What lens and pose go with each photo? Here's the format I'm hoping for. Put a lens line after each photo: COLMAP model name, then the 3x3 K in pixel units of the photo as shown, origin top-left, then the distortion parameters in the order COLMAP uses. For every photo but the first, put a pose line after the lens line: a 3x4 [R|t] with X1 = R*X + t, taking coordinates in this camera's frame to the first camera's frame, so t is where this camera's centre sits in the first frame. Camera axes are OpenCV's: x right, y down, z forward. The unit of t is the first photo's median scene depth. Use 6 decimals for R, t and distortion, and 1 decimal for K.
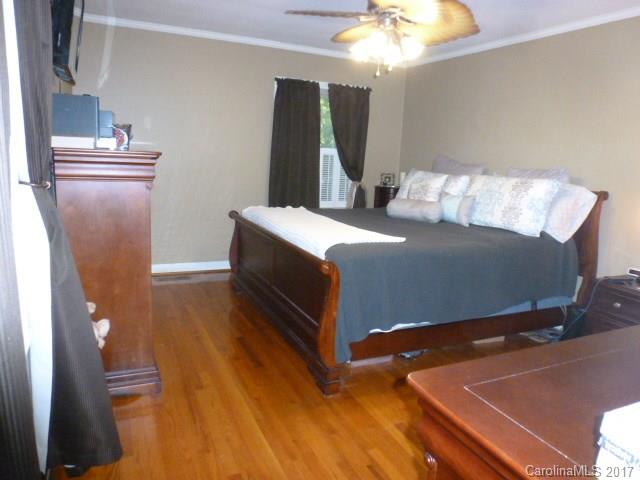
lens RADIAL K [[454.6, 0, 324.6], [0, 454.6, 239.5], [0, 0, 1]] dist [-0.045226, 0.007803]
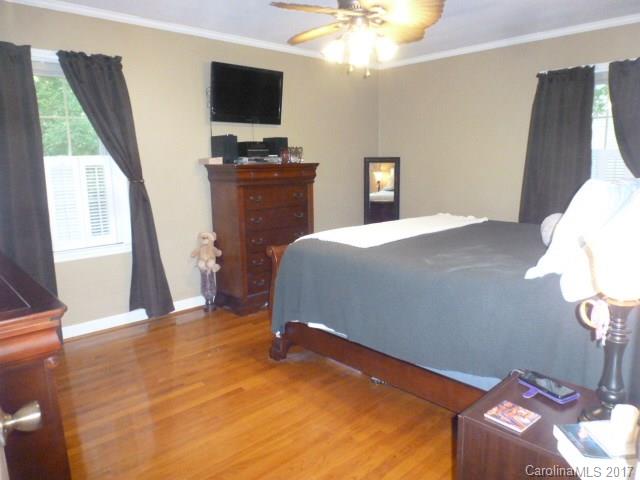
lens RADIAL K [[454.6, 0, 324.6], [0, 454.6, 239.5], [0, 0, 1]] dist [-0.045226, 0.007803]
pose [[0.325812, 0.109981, -0.939016, 1.046241], [-0.150432, 0.986588, 0.063358, -0.059633], [0.933390, 0.120615, 0.337987, 0.624552]]
